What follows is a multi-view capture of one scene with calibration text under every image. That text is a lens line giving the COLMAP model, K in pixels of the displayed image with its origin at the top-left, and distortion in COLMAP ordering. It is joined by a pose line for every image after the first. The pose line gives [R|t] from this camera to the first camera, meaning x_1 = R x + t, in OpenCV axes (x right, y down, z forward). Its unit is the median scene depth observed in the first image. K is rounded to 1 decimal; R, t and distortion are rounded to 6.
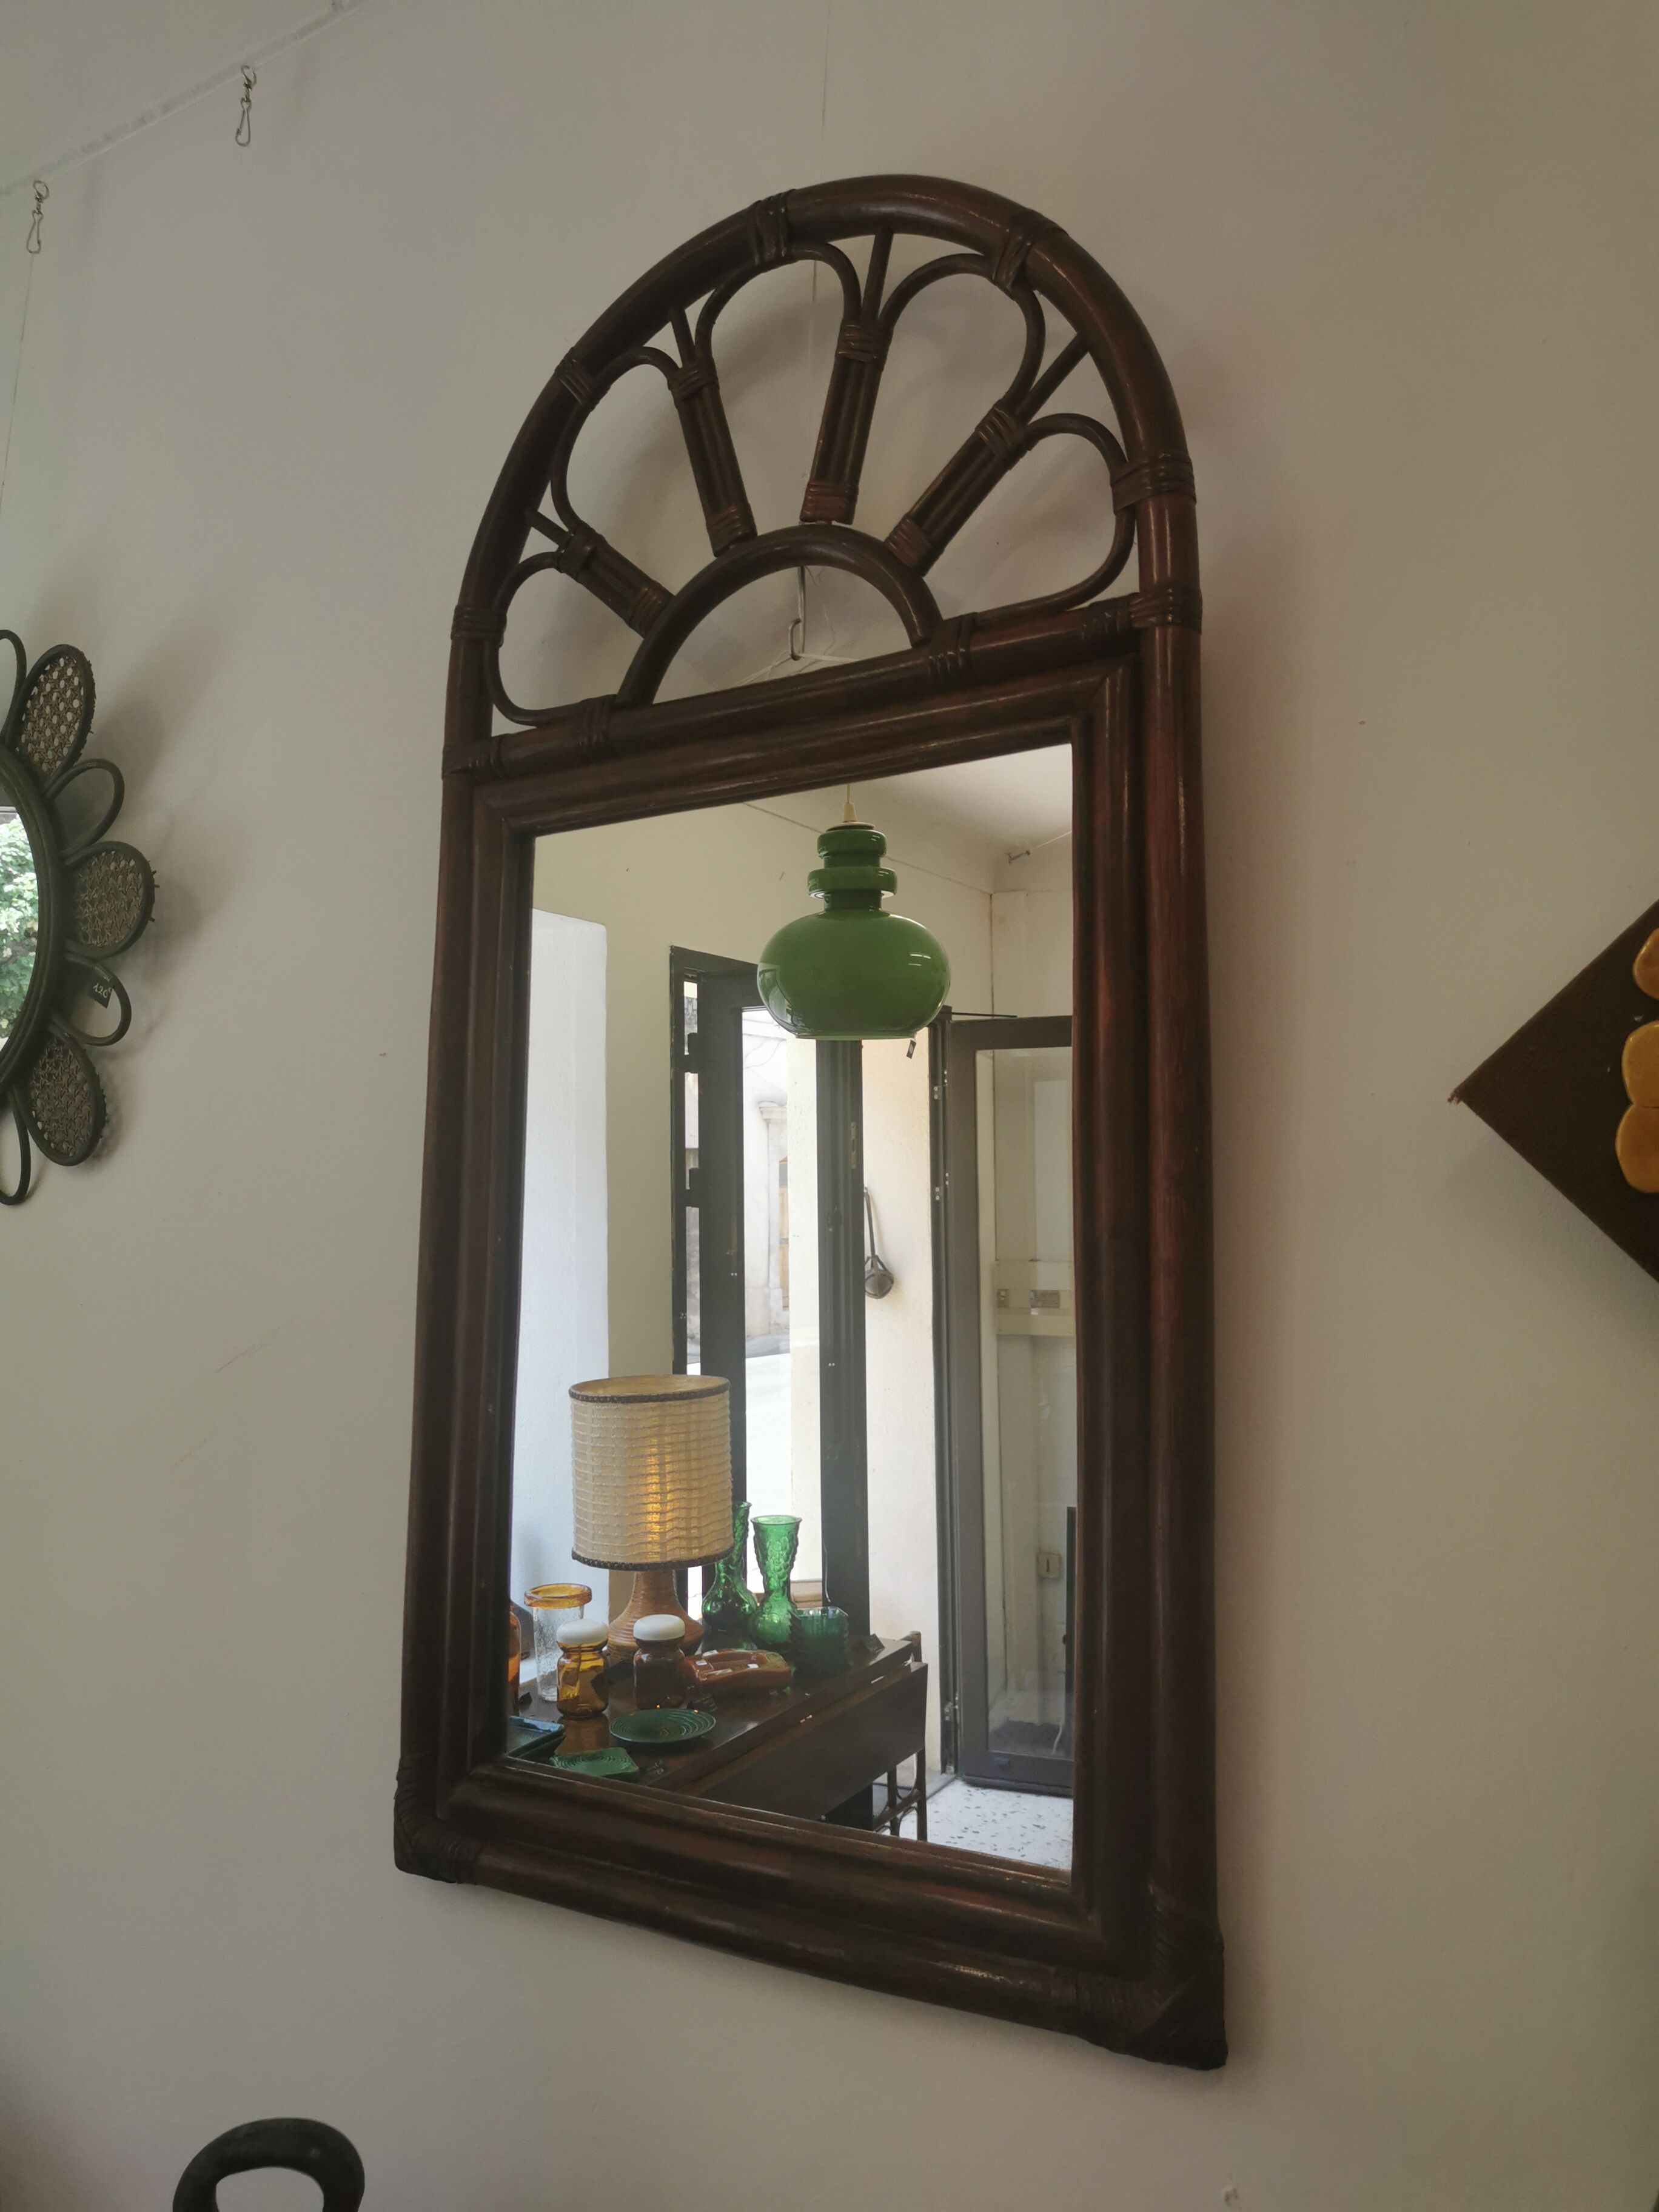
lens RADIAL K [[1729.3, 0, 831.2], [0, 1729.3, 1115.3], [0, 0, 1]] dist [0.035511, -0.014802]
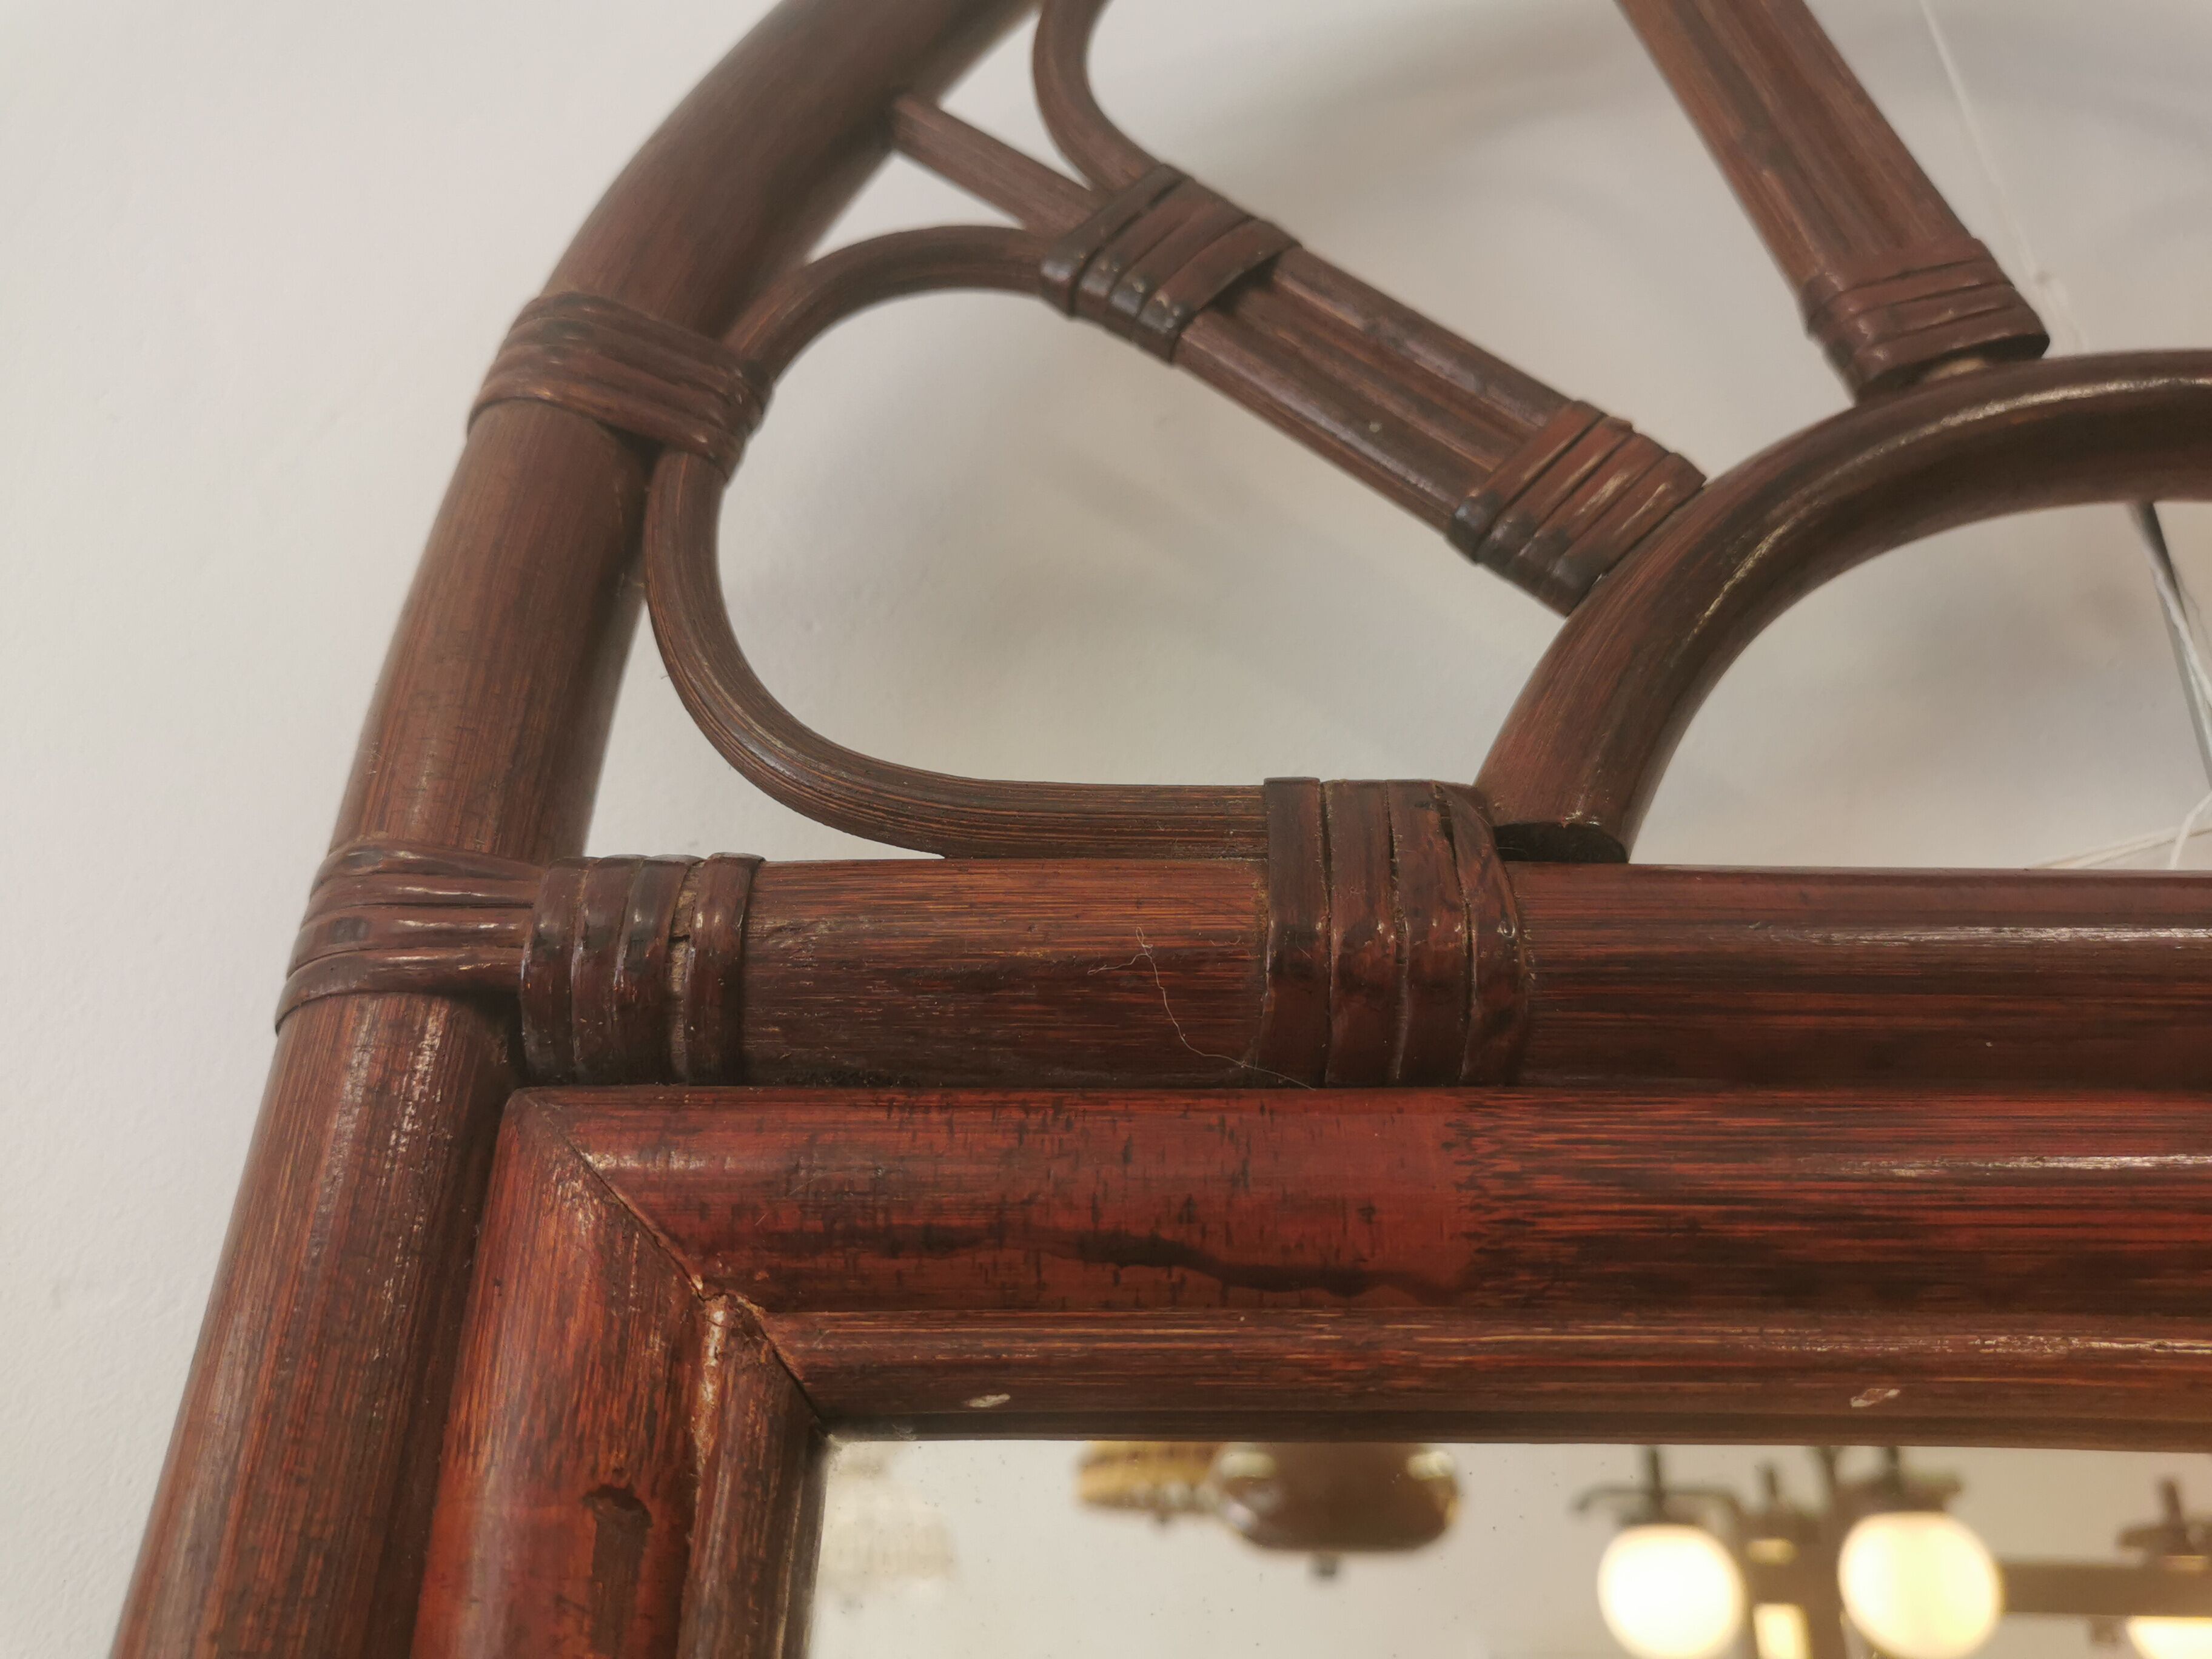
lens RADIAL K [[1729.3, 0, 1108.5], [0, 1729.3, 834.4], [0, 0, 1]] dist [0.035511, -0.014802]
pose [[0.848499, 0.258951, 0.461512, -0.264285], [-0.047074, 0.905576, -0.421564, -0.156063], [-0.527099, 0.335972, 0.780570, 0.902049]]
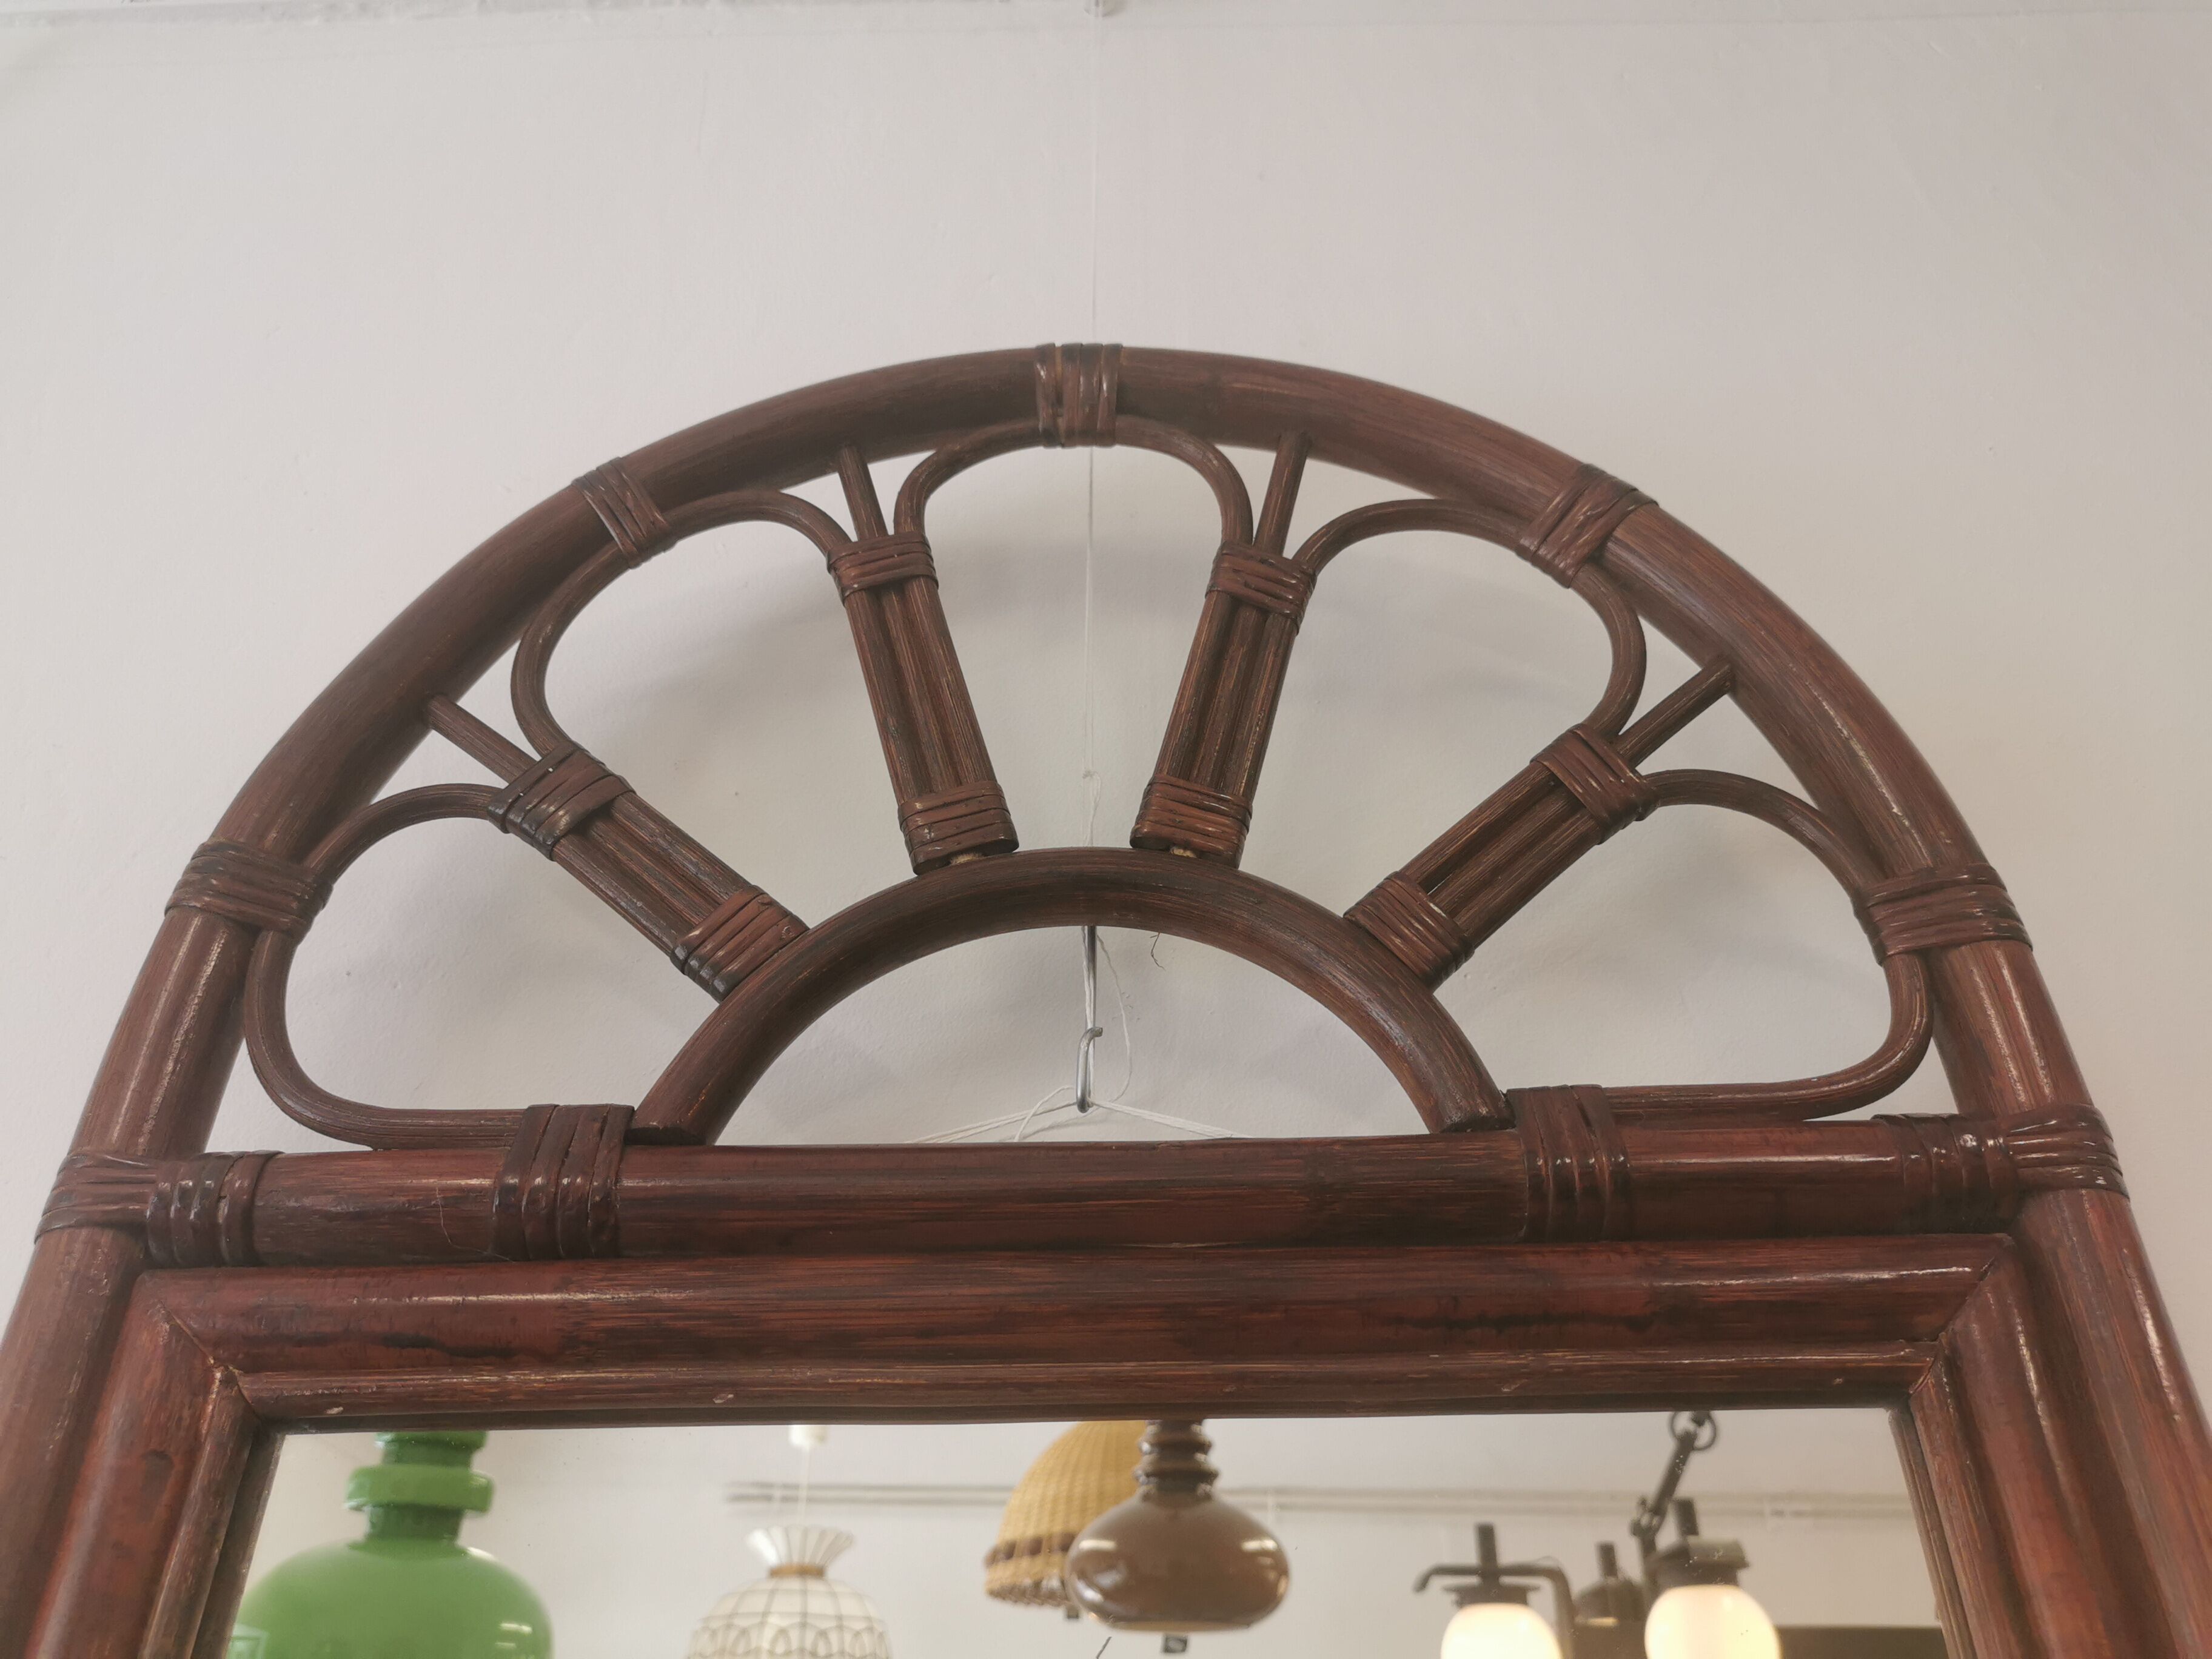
lens RADIAL K [[1729.3, 0, 1098.8], [0, 1729.3, 833.1], [0, 0, 1]] dist [0.035511, -0.014802]
pose [[0.860701, 0.266537, 0.433765, -0.236072], [-0.033803, 0.880044, -0.473688, -0.111321], [-0.507988, 0.393041, 0.766464, 0.622219]]
